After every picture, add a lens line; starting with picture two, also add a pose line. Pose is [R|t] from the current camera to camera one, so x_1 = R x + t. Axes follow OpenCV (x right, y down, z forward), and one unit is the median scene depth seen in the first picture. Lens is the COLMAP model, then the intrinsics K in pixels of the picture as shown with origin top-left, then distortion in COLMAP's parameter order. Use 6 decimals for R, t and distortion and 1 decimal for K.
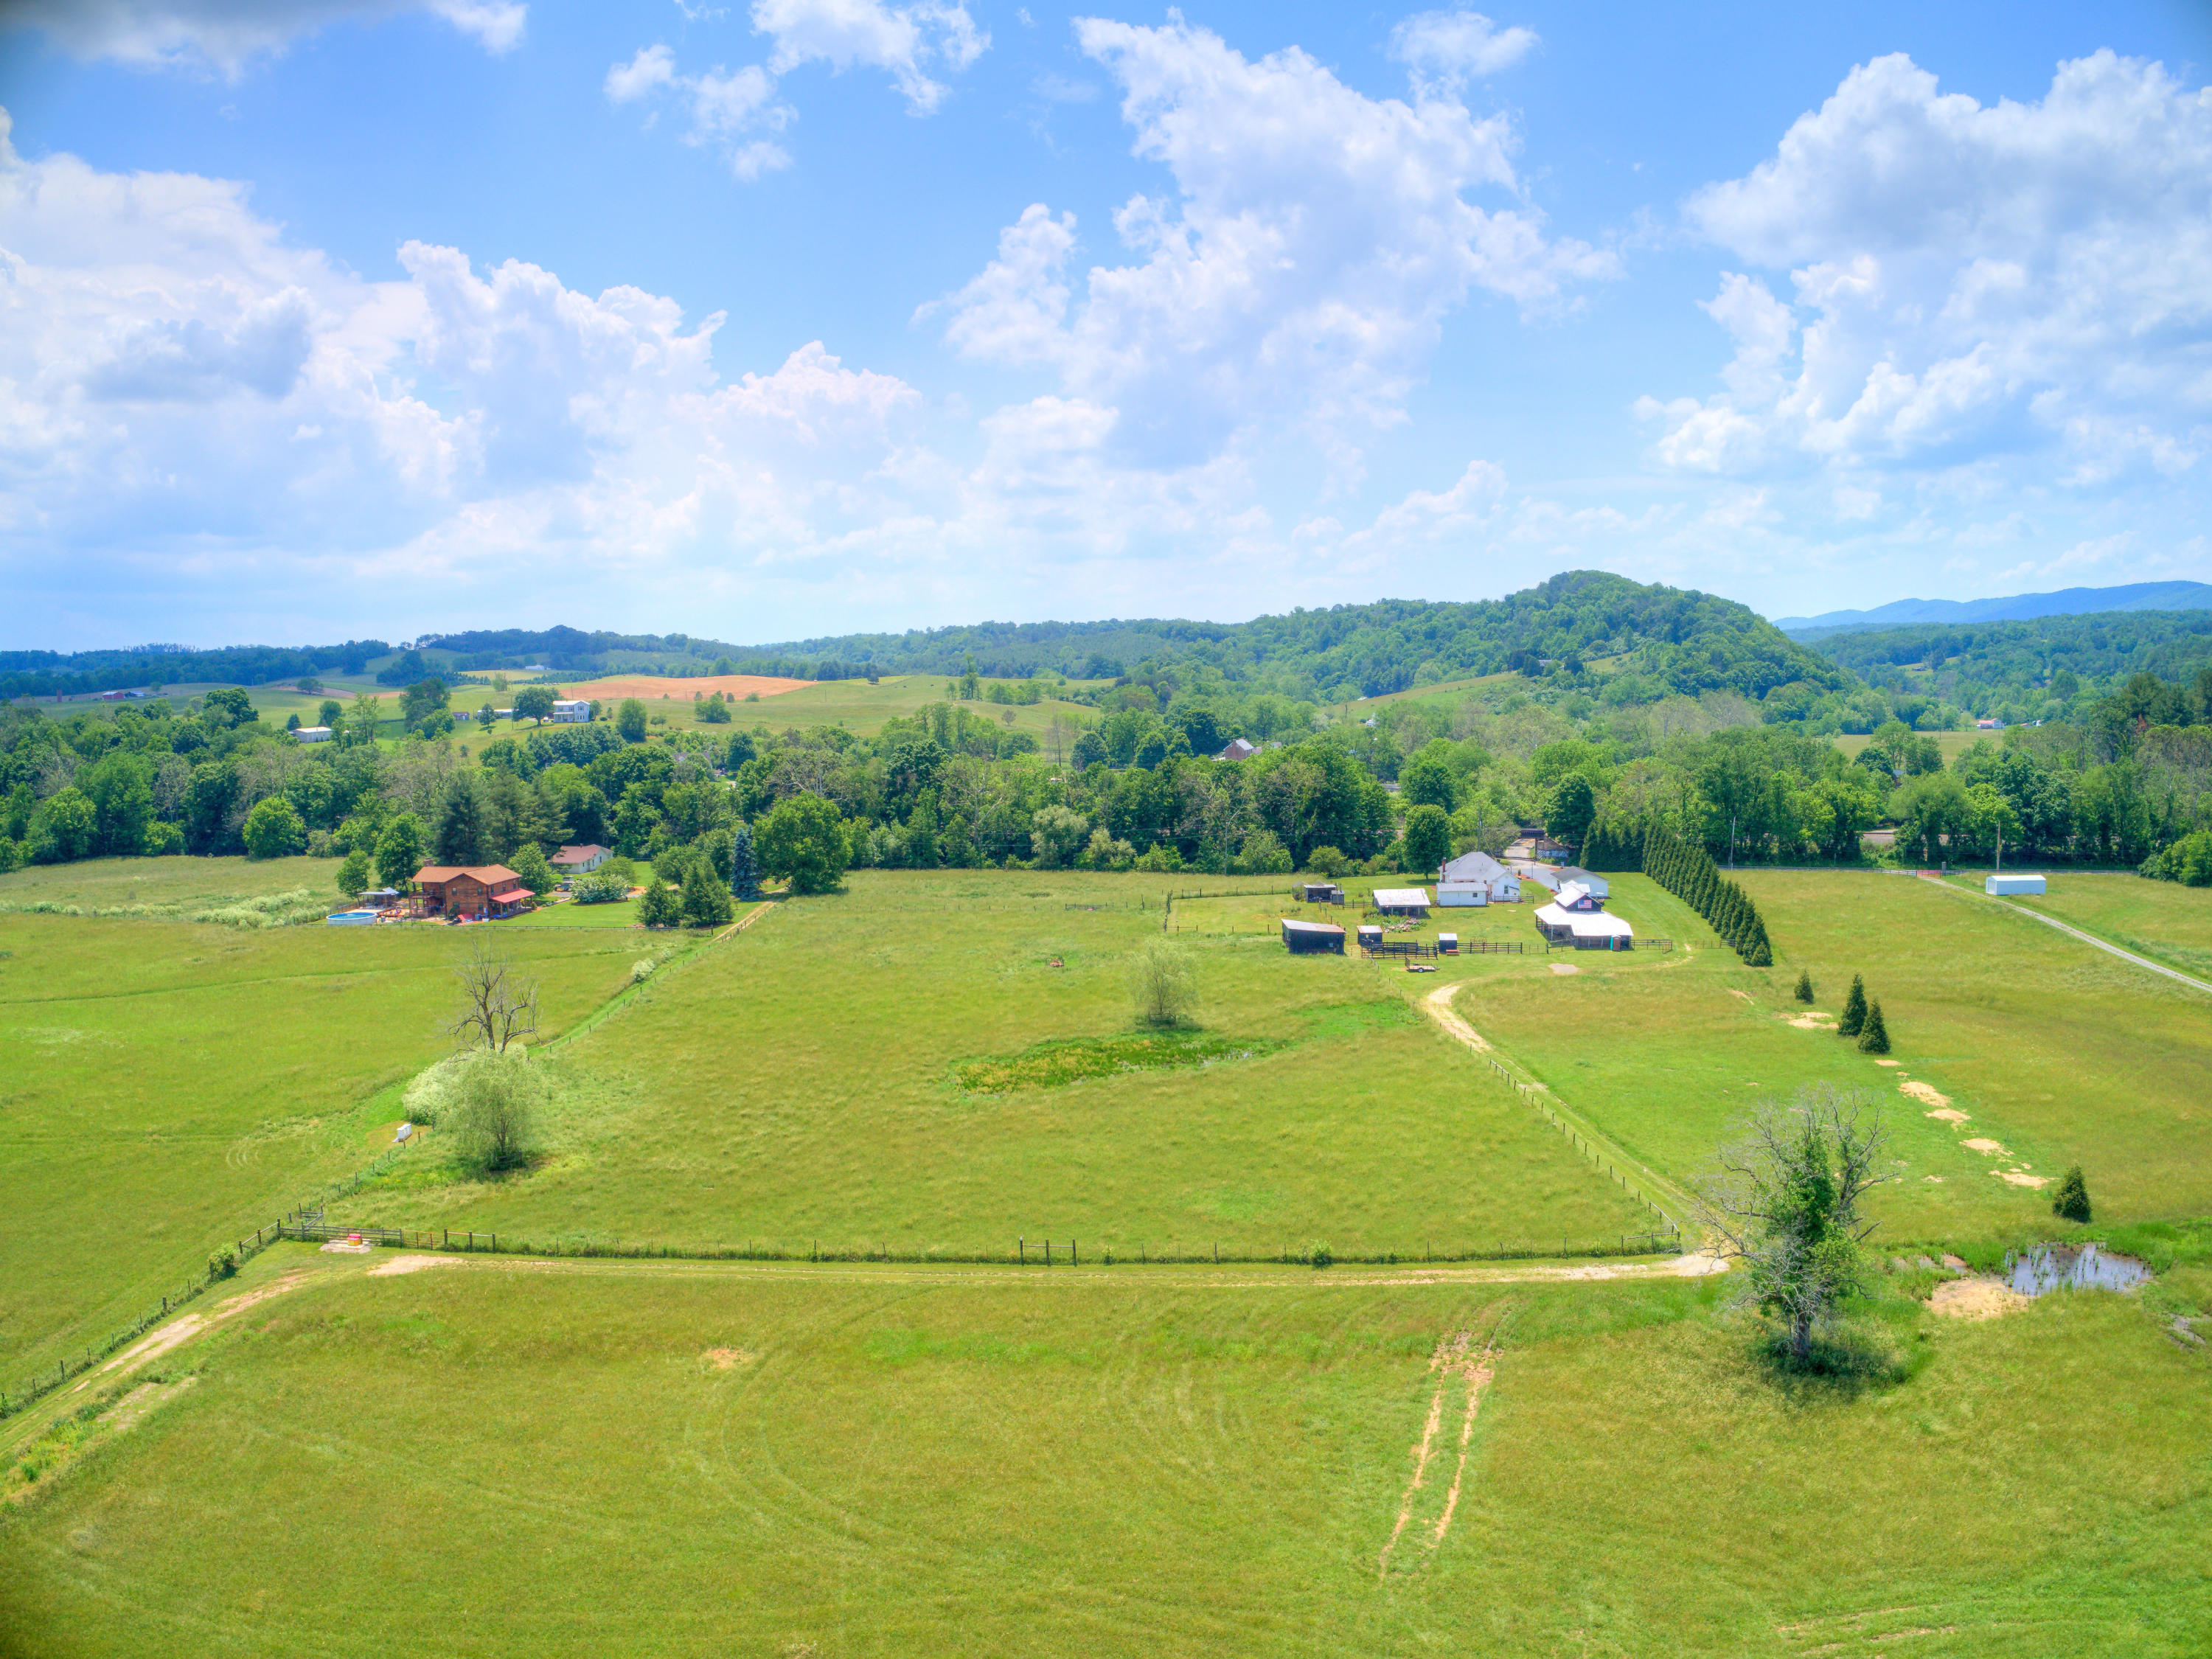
lens RADIAL K [[1677.6, 0, 1108.7], [0, 1677.6, 830.1], [0, 0, 1]] dist [-0.247152, 0.063165]
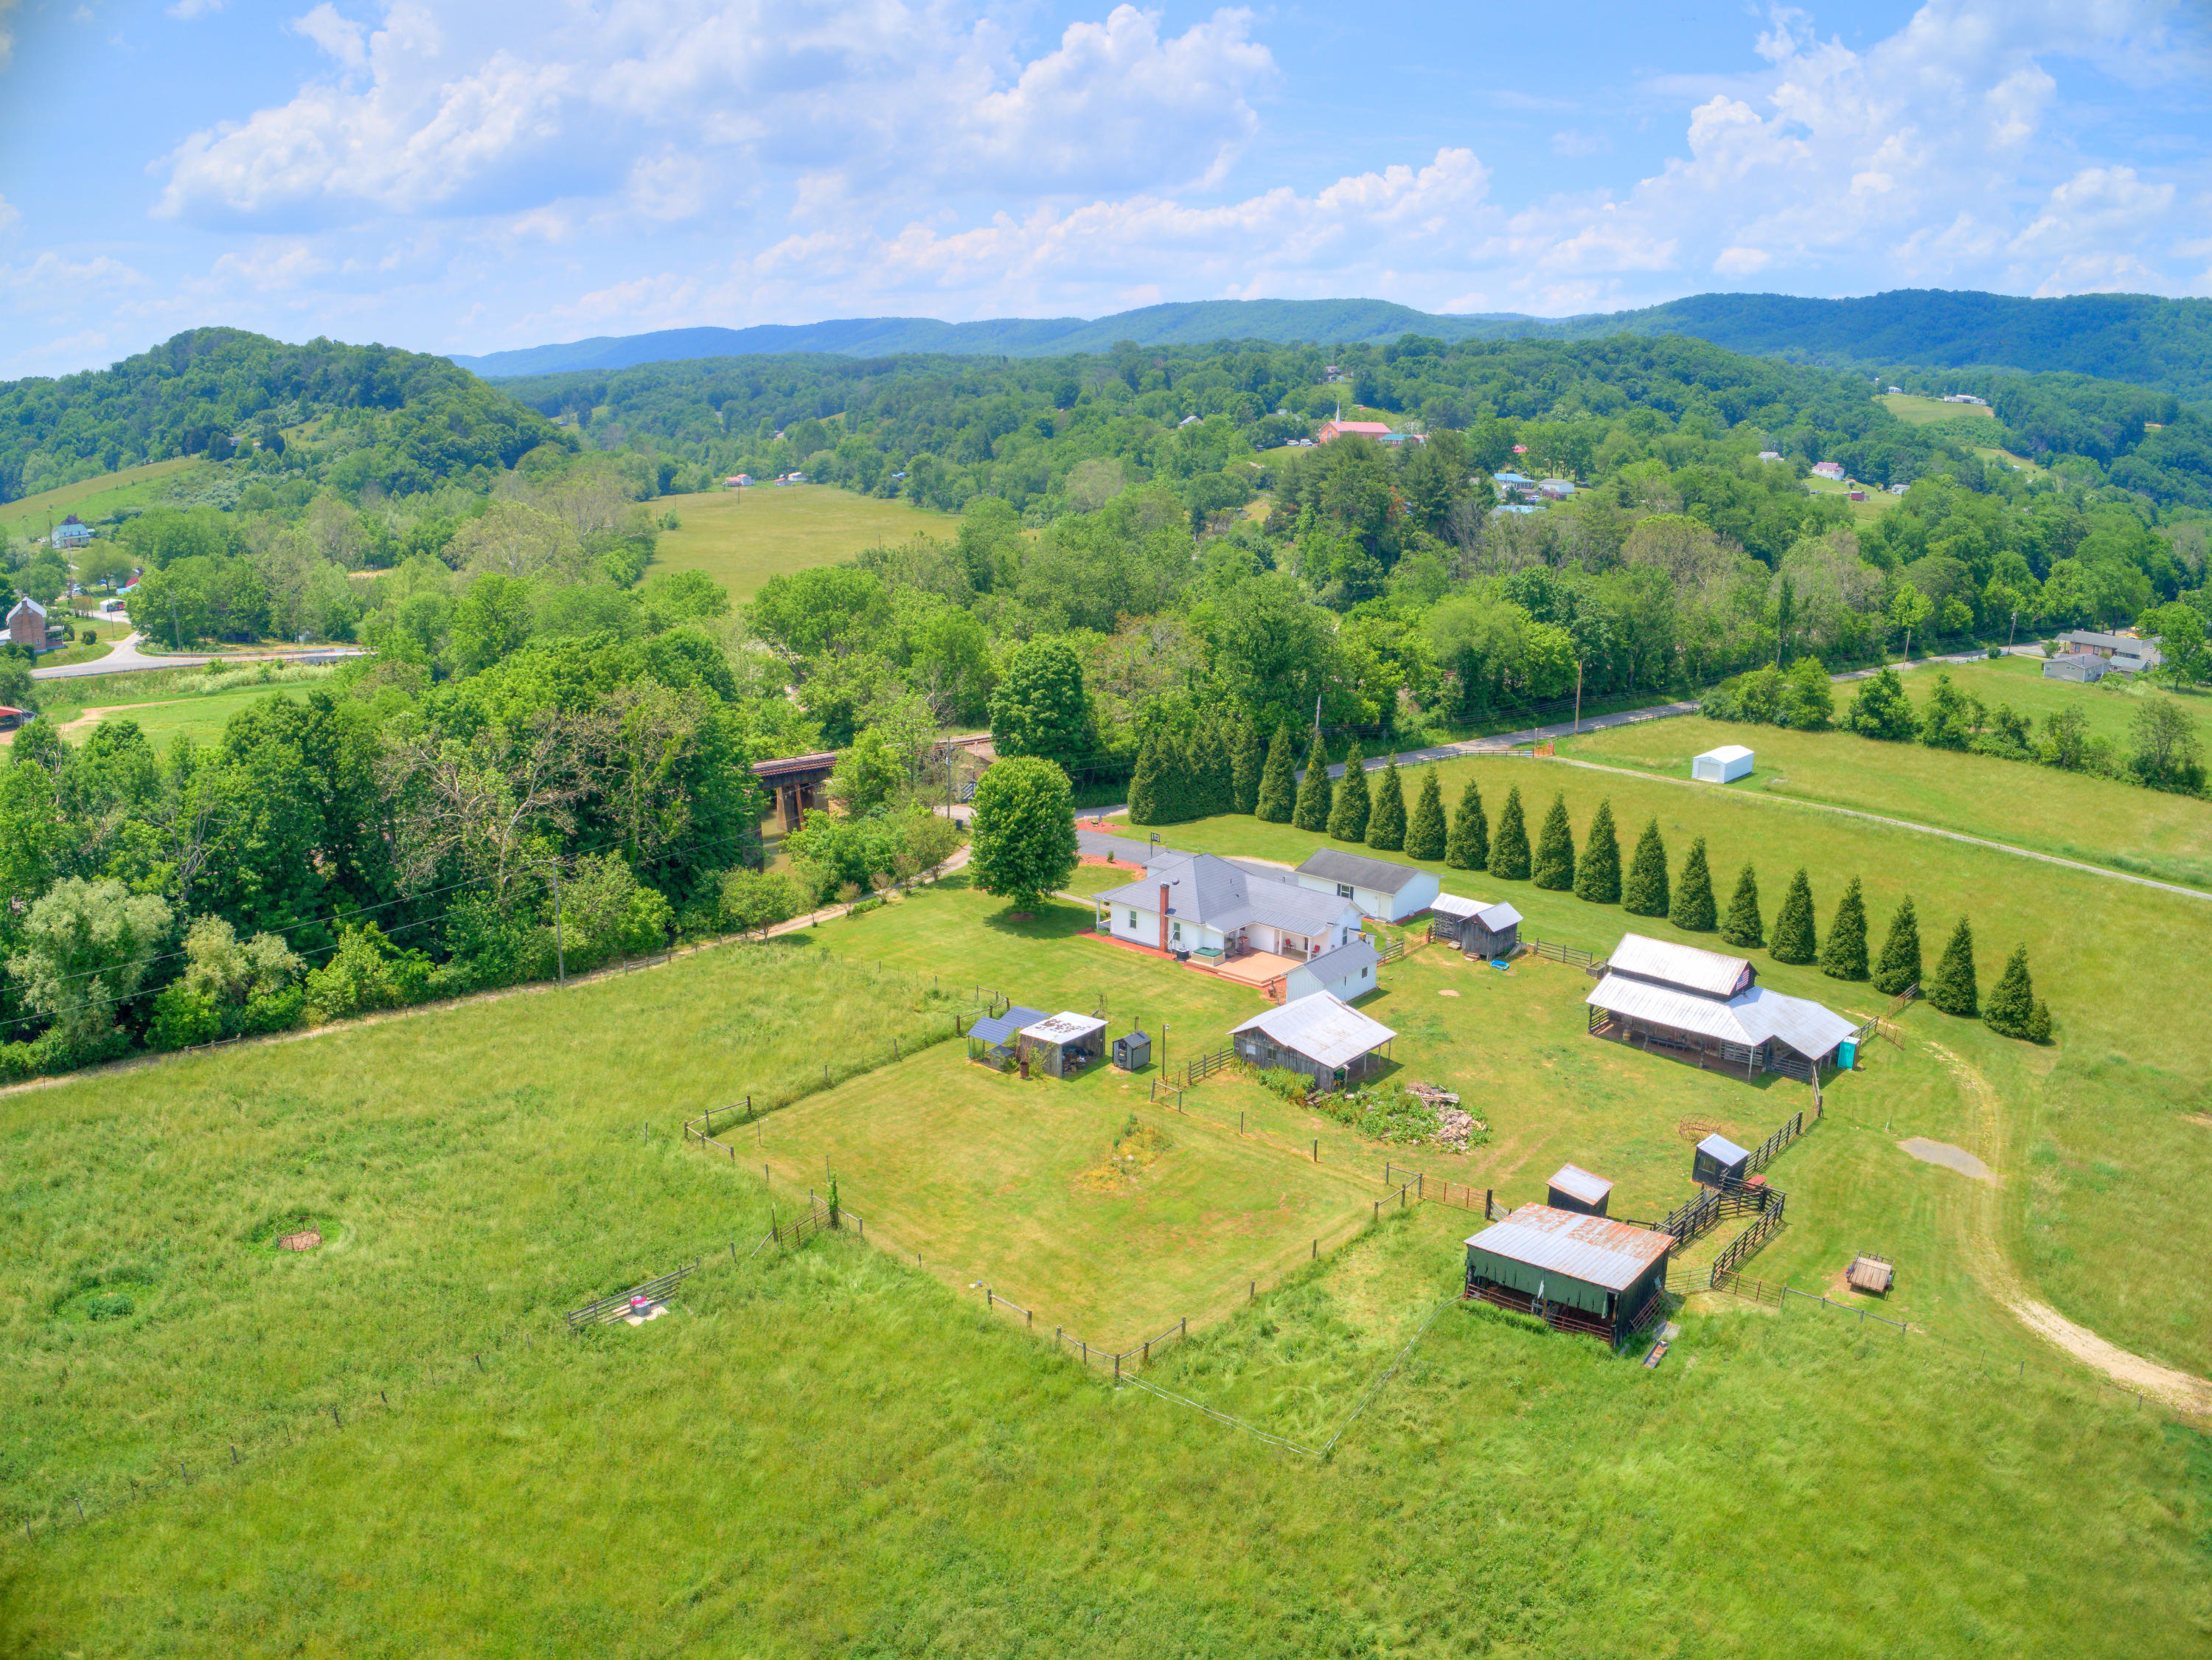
lens RADIAL K [[1677.7, 0, 1106.8], [0, 1677.7, 838.2], [0, 0, 1]] dist [-0.247152, 0.063165]
pose [[0.635110, -0.179137, 0.751362, -0.122491], [0.061461, 0.981371, 0.182024, -0.063803], [-0.769973, -0.069426, 0.634289, 0.561345]]
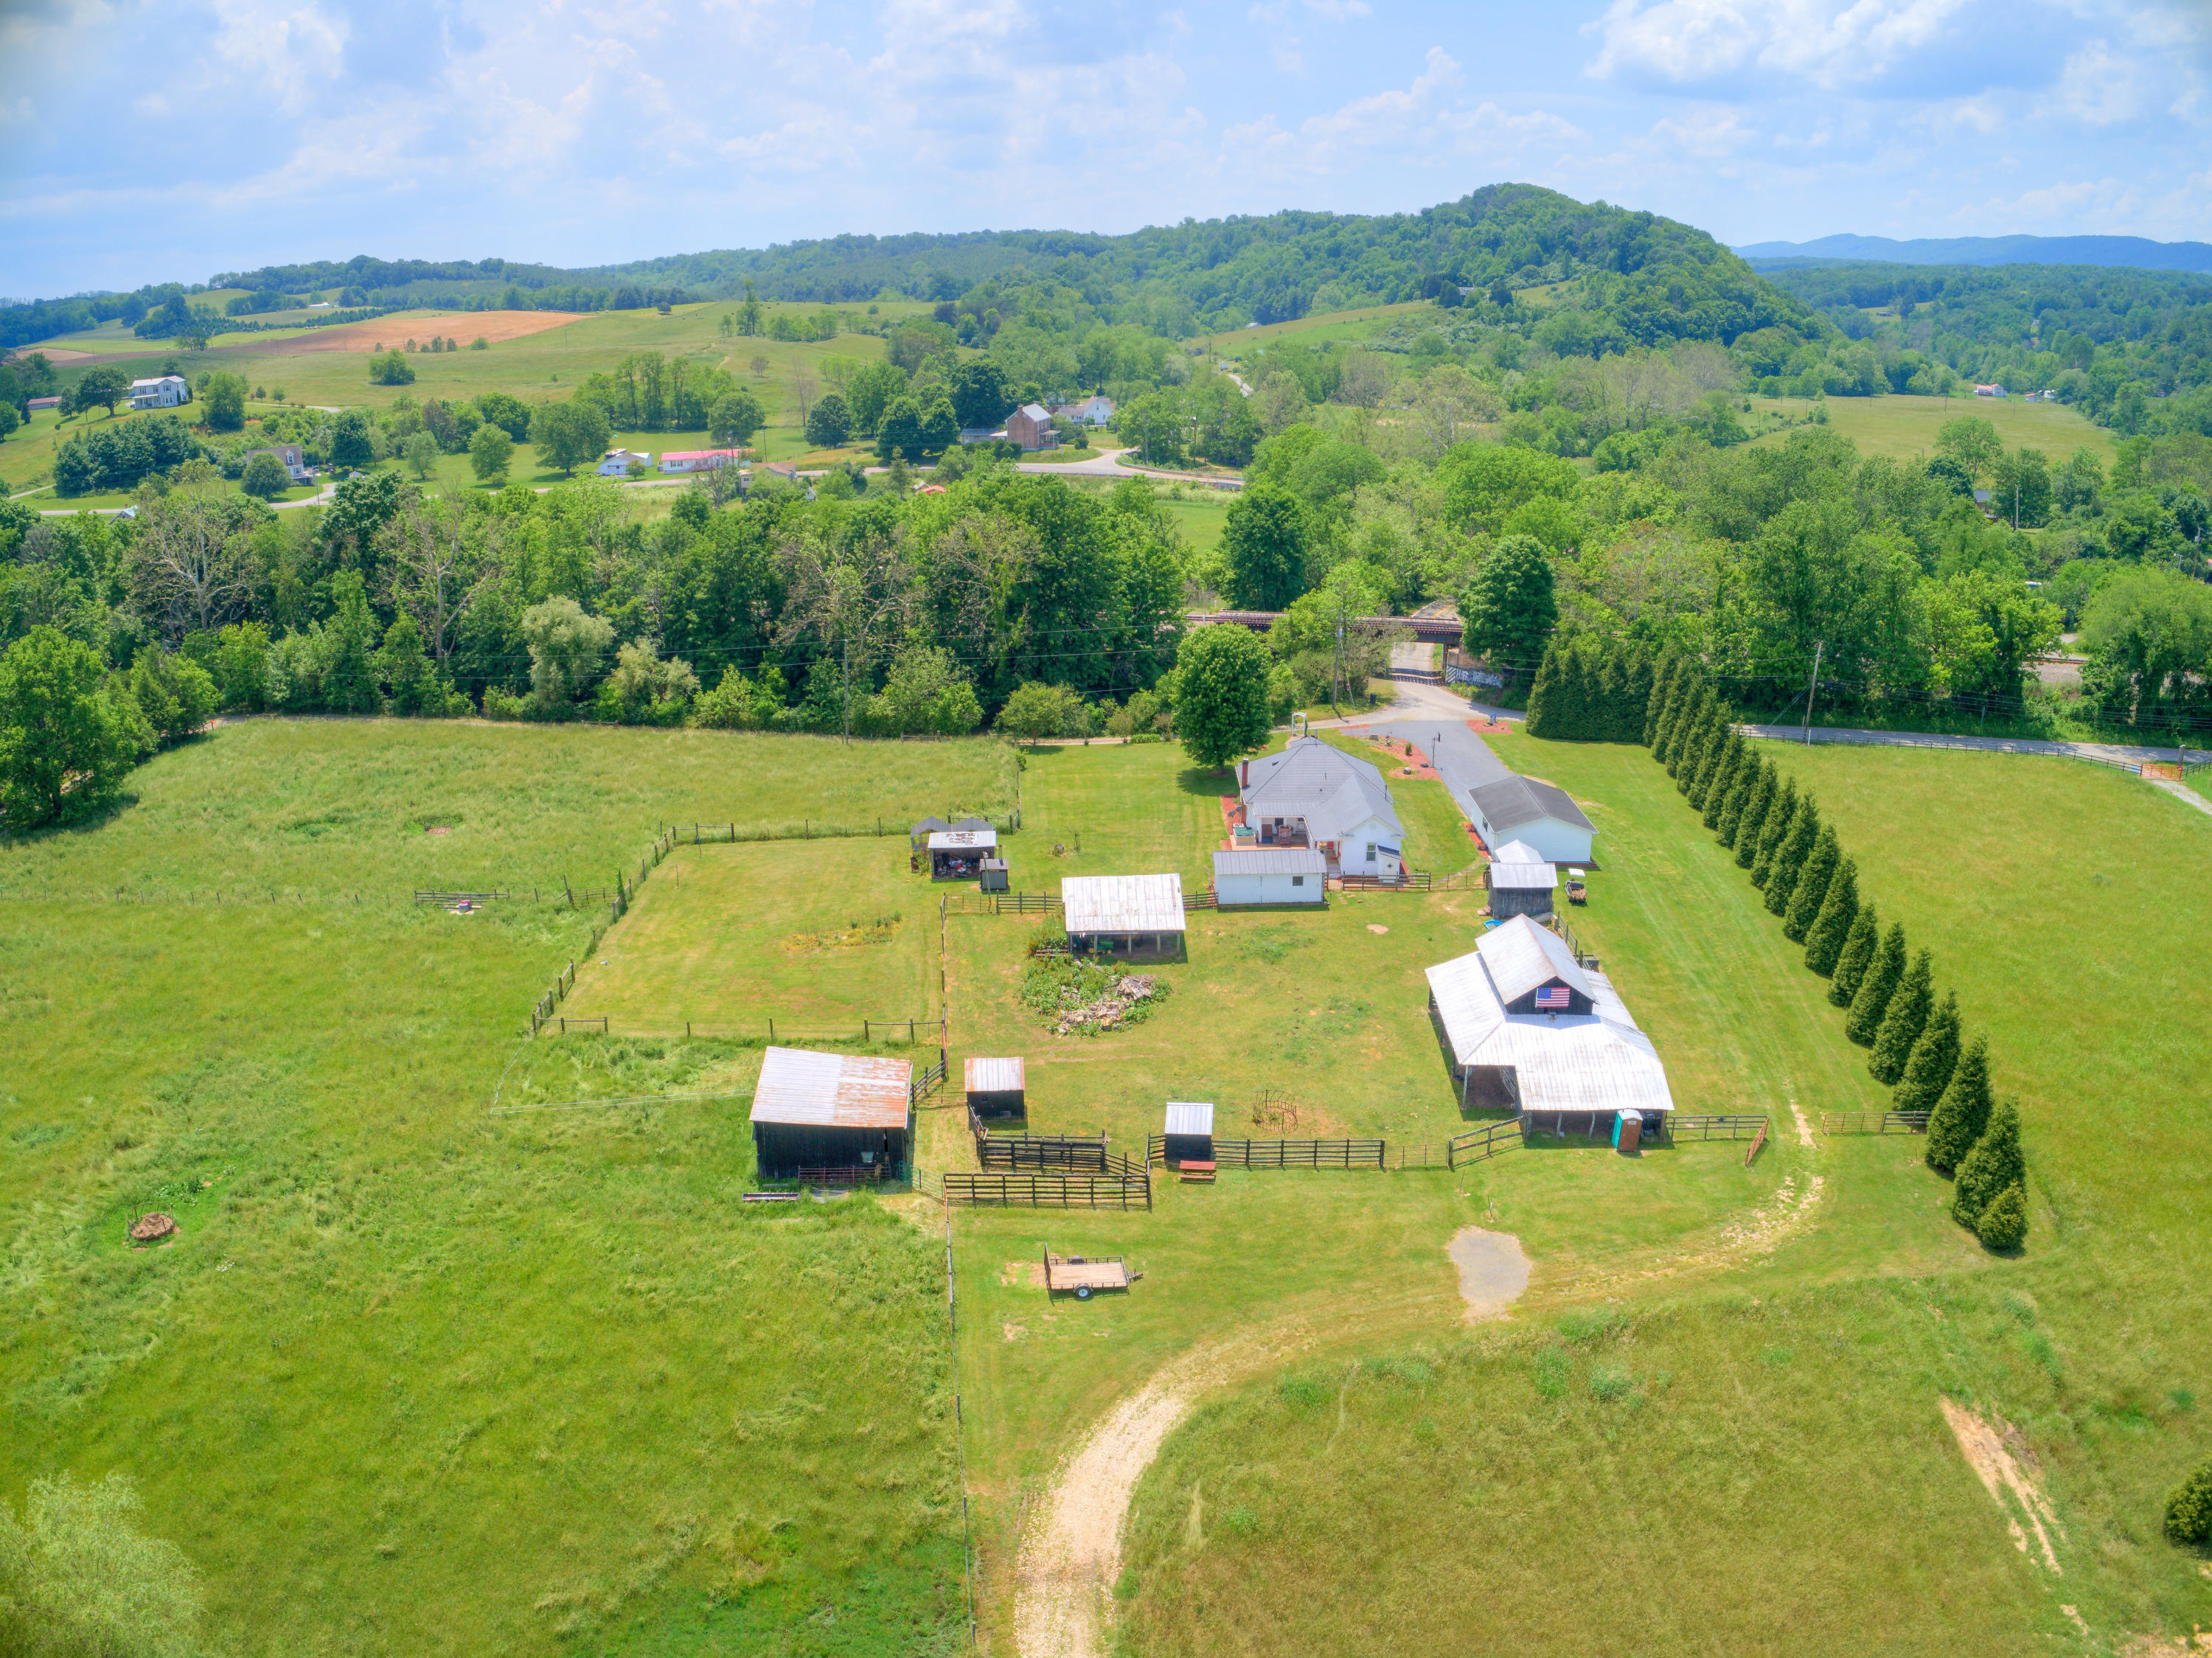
lens RADIAL K [[1677.4, 0, 1117.3], [0, 1677.4, 831.1], [0, 0, 1]] dist [-0.247152, 0.063165]
pose [[0.998324, -0.009352, 0.057119, 0.108051], [-0.003906, 0.973725, 0.227692, -0.056038], [-0.057748, -0.227533, 0.972057, 0.418033]]
